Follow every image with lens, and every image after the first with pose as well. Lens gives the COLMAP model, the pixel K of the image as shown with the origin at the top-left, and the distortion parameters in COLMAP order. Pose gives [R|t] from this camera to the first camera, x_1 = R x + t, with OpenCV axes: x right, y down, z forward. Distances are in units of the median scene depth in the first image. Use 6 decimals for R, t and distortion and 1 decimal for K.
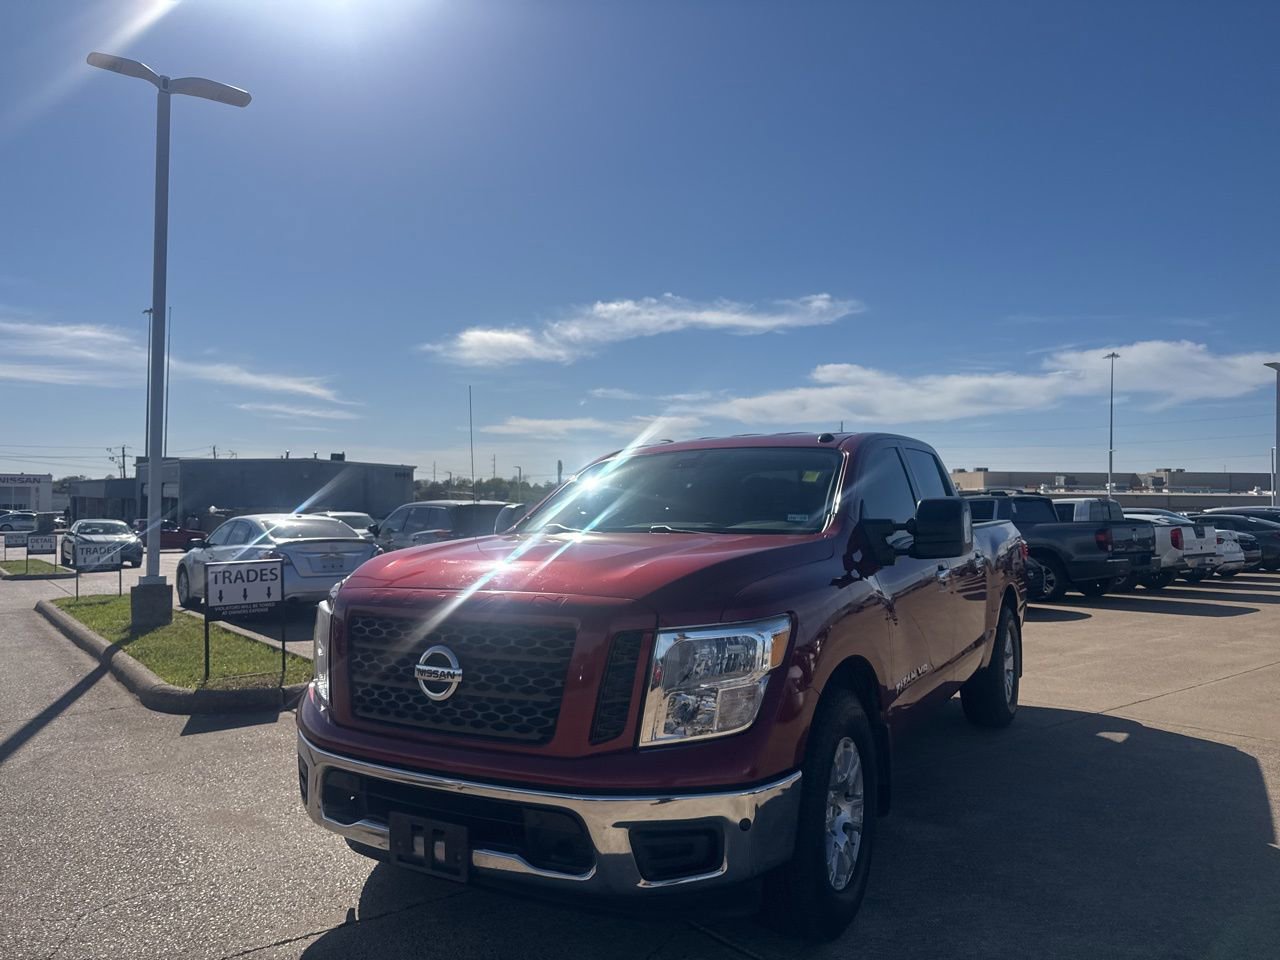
lens RADIAL K [[921.8, 0, 636.0], [0, 921.8, 479.6], [0, 0, 1]] dist [0.012483, -0.019945]
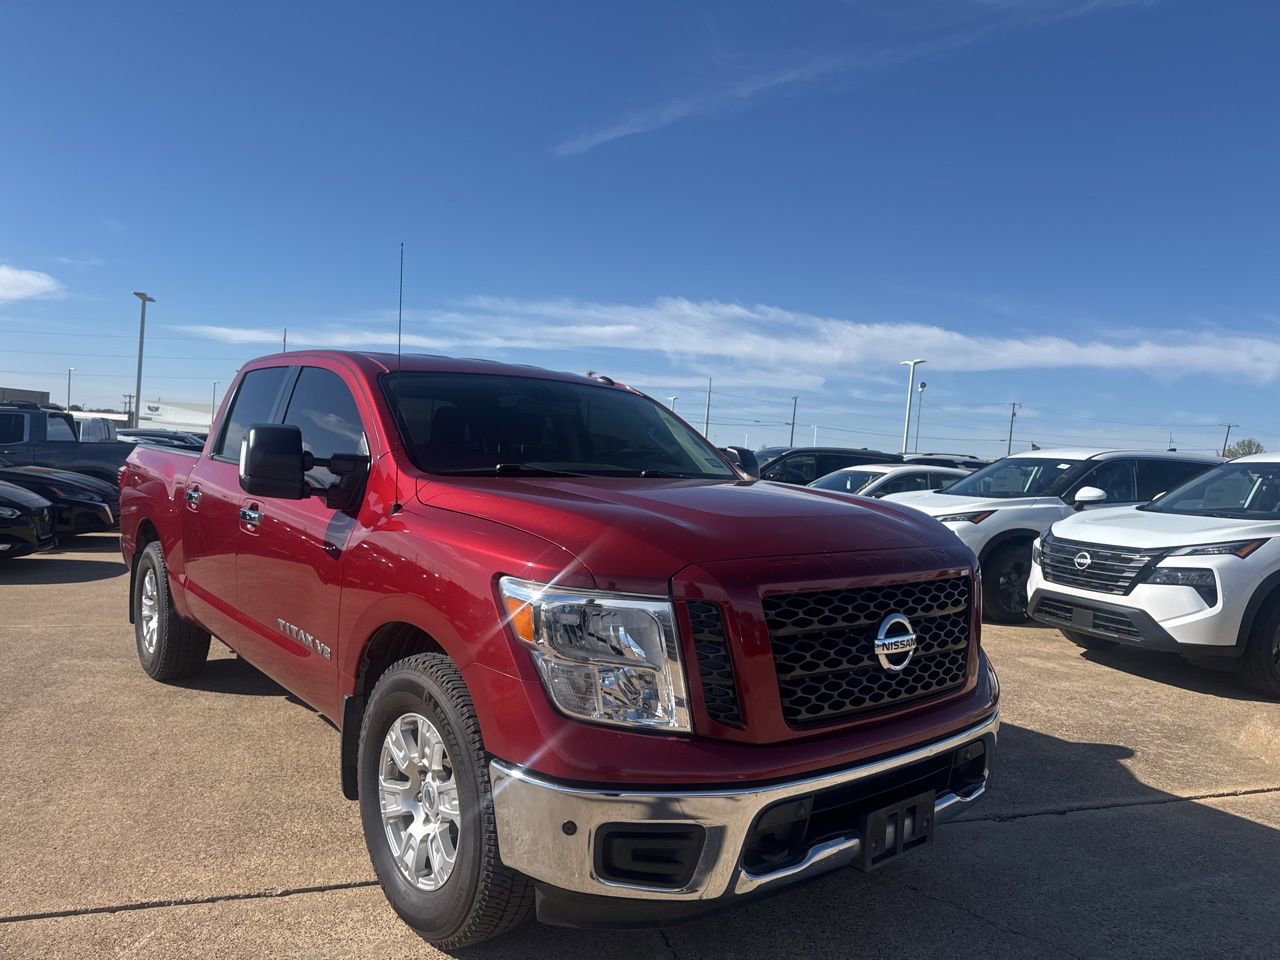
lens RADIAL K [[921.8, 0, 638.6], [0, 921.8, 485.3], [0, 0, 1]] dist [0.012483, -0.019945]
pose [[0.356977, -0.005837, 0.934095, -1.143015], [-0.084281, 0.995701, 0.038431, 0.039547], [-0.930303, -0.092445, 0.354950, 0.913999]]
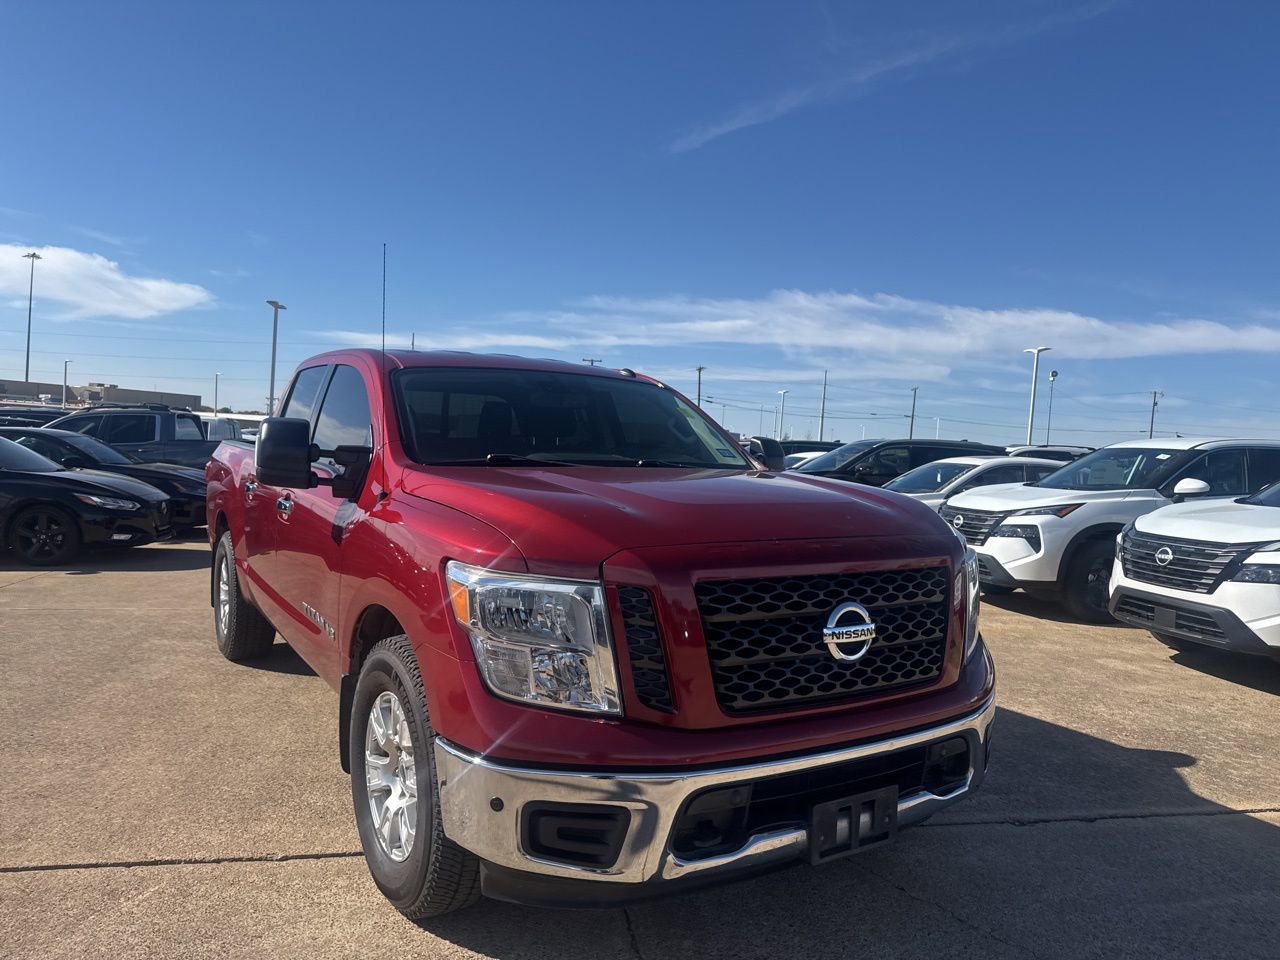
lens RADIAL K [[921.8, 0, 633.4], [0, 921.8, 478.9], [0, 0, 1]] dist [0.012483, -0.019945]
pose [[0.480382, -0.005059, 0.877045, -1.083999], [-0.075121, 0.996071, 0.046891, 0.034162], [-0.873837, -0.088410, 0.478114, 0.757953]]
